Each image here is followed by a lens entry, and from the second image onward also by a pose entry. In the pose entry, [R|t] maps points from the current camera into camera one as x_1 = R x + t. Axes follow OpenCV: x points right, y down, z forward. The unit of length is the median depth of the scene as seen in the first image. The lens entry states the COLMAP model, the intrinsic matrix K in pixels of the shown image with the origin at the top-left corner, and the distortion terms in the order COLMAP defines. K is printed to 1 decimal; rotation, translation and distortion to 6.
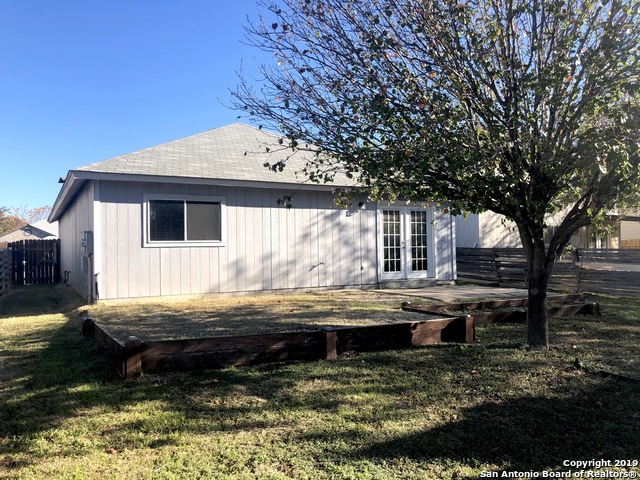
lens RADIAL K [[533.2, 0, 320.0], [0, 533.2, 241.9], [0, 0, 1]] dist [0.061209, -0.048850]
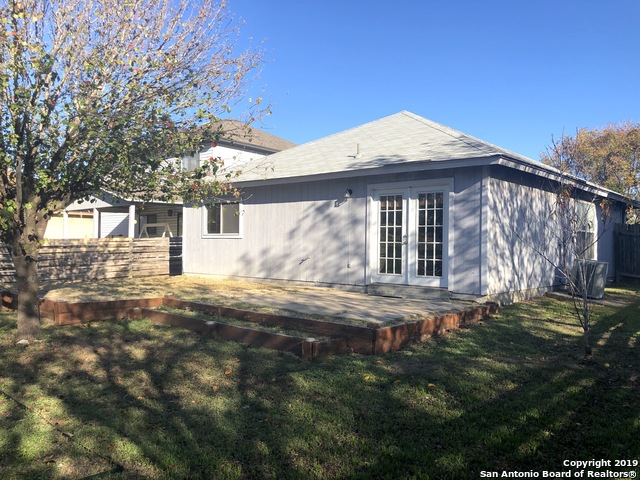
lens RADIAL K [[533.2, 0, 320.0], [0, 533.2, 237.5], [0, 0, 1]] dist [0.061209, -0.048850]
pose [[0.327686, 0.013764, -0.944687, 0.840978], [0.003136, 0.999873, 0.015656, -0.009837], [0.944782, -0.008093, 0.327601, 0.644694]]
